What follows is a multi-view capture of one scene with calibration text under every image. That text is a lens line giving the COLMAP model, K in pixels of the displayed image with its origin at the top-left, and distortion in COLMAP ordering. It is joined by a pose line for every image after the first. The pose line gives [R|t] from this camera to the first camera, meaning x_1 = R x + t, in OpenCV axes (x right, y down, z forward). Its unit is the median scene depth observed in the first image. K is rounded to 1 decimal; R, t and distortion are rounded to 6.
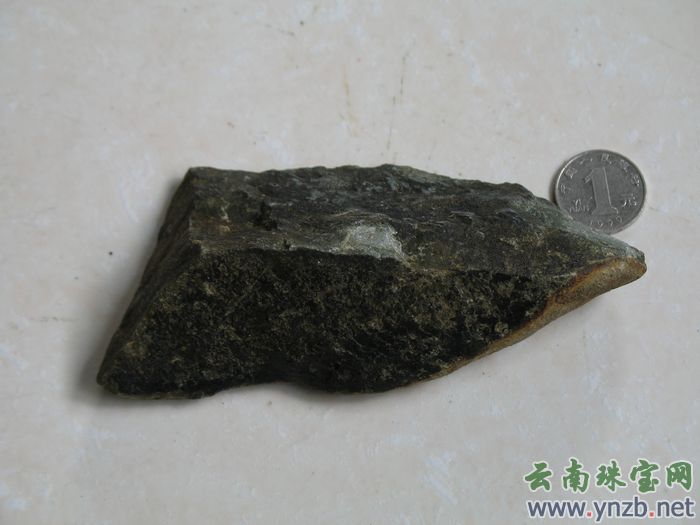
lens RADIAL K [[1672.3, 0, 350.0], [0, 1672.3, 262.5], [0, 0, 1]] dist [0.043214, -0.139513]
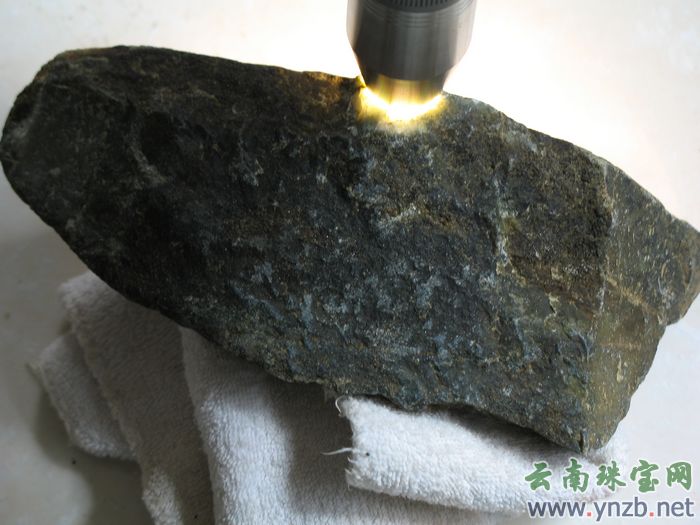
lens RADIAL K [[2147.2, 0, 350.0], [0, 2147.2, 262.5], [0, 0, 1]] dist [-0.013270, 0.361660]
pose [[-0.970644, -0.240065, 0.014811, -0.001452], [0.088756, -0.300269, 0.949716, -0.900497], [-0.223546, 0.923151, 0.312762, 0.718545]]
